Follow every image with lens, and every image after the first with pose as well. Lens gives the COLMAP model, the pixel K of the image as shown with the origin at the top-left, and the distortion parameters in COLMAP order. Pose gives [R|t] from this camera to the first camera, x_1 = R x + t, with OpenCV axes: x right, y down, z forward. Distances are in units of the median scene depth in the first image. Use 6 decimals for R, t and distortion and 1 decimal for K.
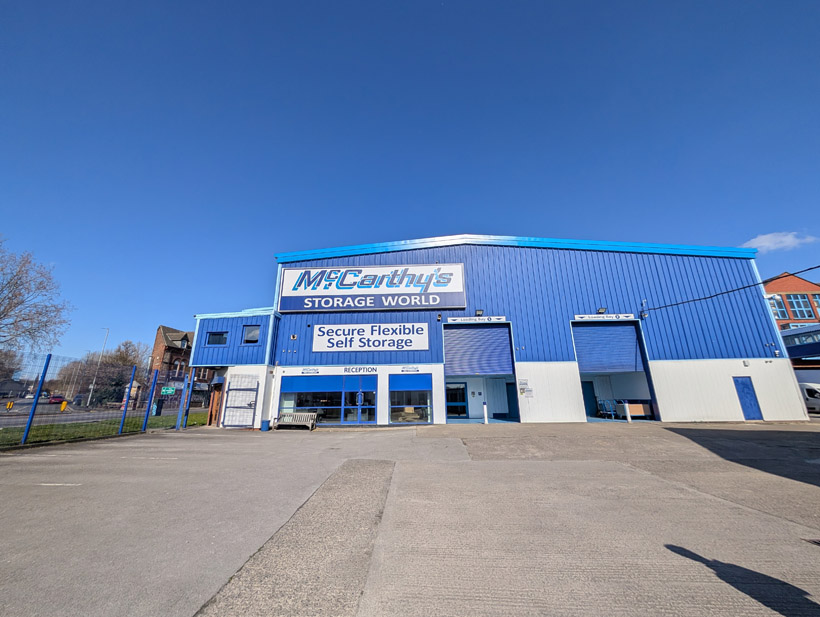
lens RADIAL K [[315.7, 0, 410.0], [0, 315.7, 308.5], [0, 0, 1]] dist [0.000177, 0.000168]
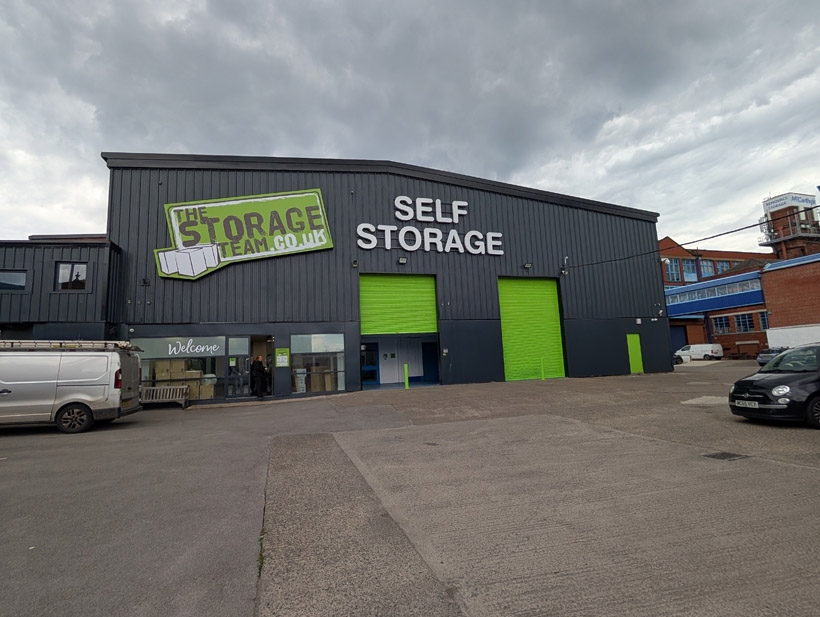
lens RADIAL K [[408.6, 0, 410.0], [0, 408.6, 308.5], [0, 0, 1]] dist [0.002468, -0.000154]
pose [[0.938089, 0.017567, 0.345948, -0.432782], [-0.064979, 0.989908, 0.125934, 0.014544], [-0.340245, -0.140617, 0.929764, -0.048731]]
